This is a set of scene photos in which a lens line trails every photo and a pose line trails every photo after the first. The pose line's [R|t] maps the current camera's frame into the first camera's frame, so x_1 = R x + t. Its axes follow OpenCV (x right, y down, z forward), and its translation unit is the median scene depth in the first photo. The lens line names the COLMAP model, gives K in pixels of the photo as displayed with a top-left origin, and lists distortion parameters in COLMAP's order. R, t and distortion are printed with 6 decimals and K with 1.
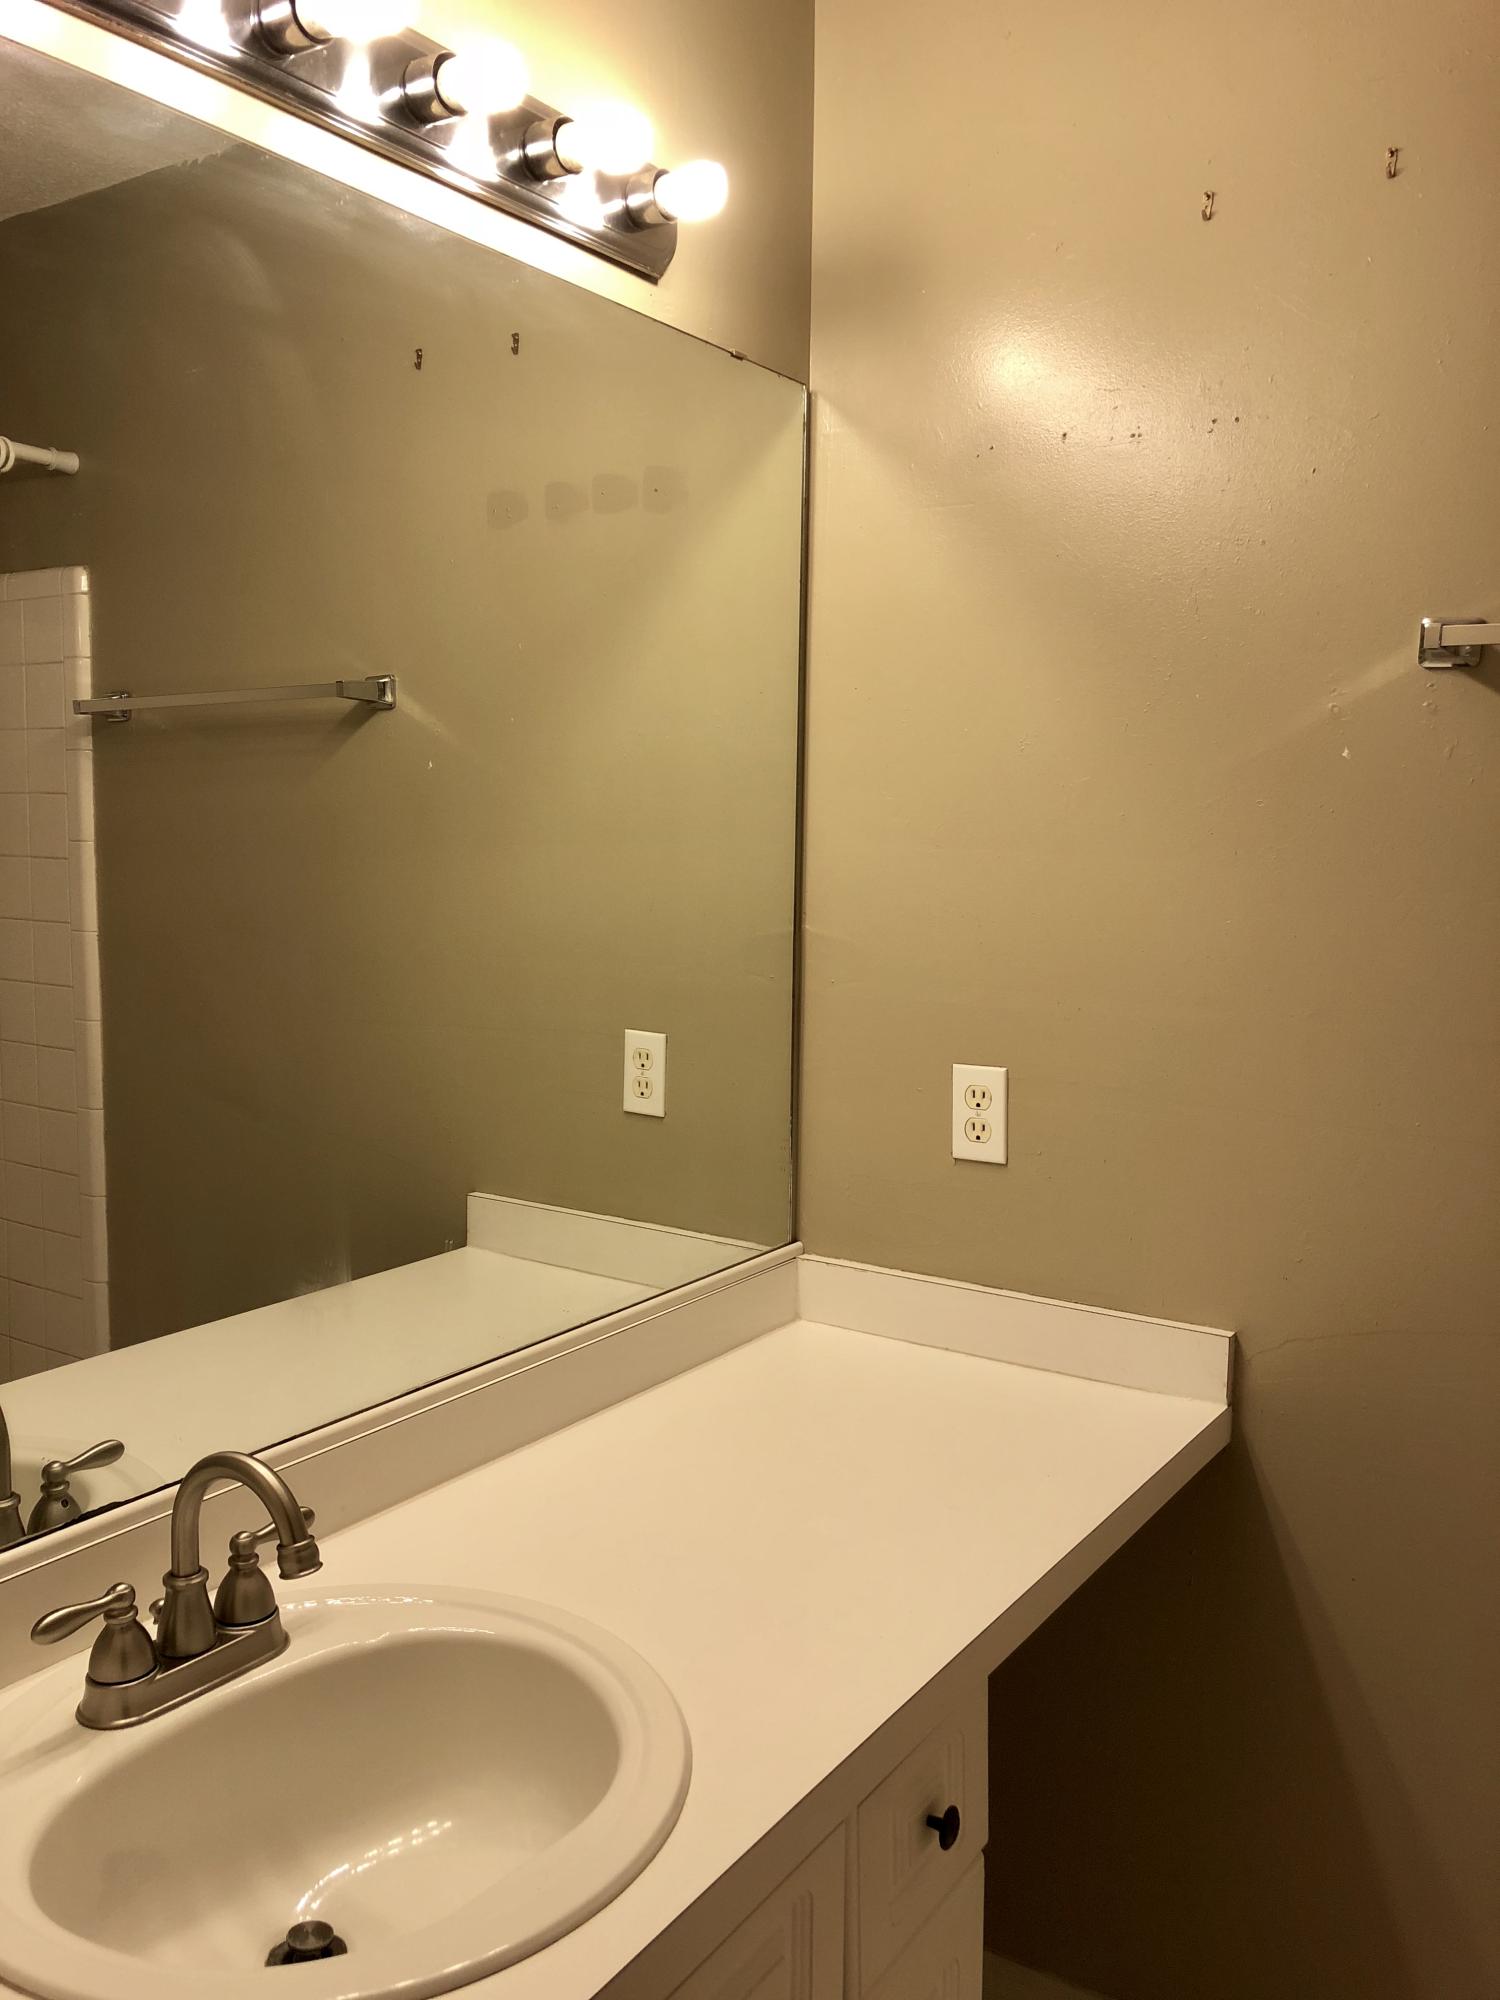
lens RADIAL K [[1643.6, 0, 754.8], [0, 1643.6, 1004.5], [0, 0, 1]] dist [0.046258, -0.042627]
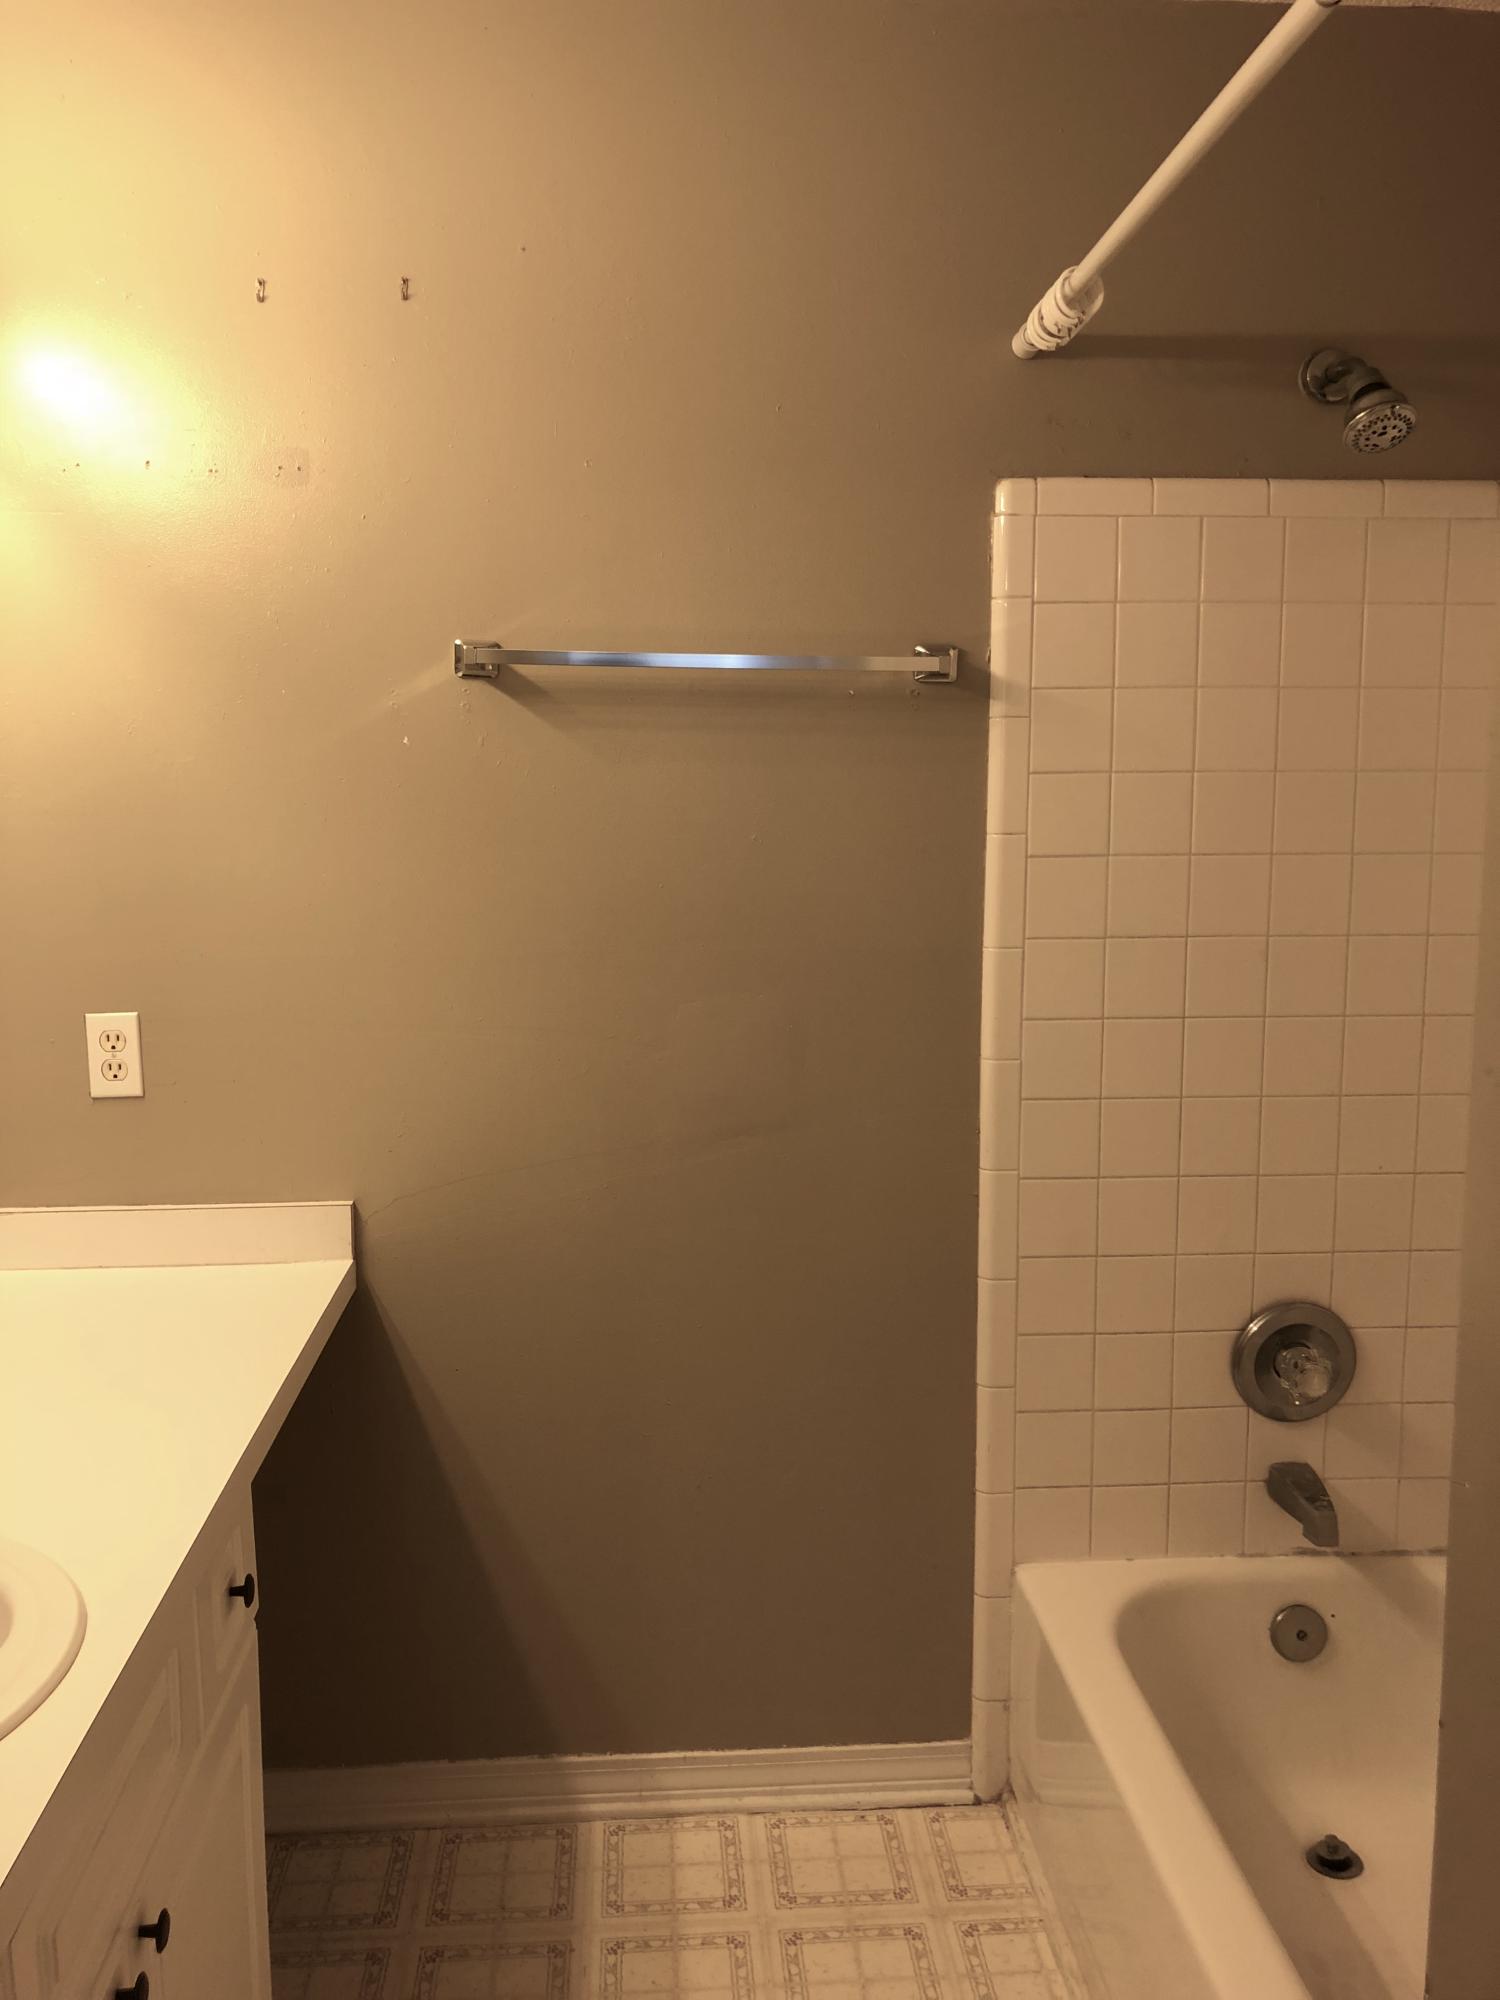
lens RADIAL K [[1643.6, 0, 747.2], [0, 1643.6, 997.3], [0, 0, 1]] dist [0.046258, -0.042627]
pose [[0.789261, -0.106647, 0.604726, -0.211637], [0.077874, 0.994235, 0.073703, -0.023826], [-0.609100, -0.011079, 0.793016, -0.169855]]
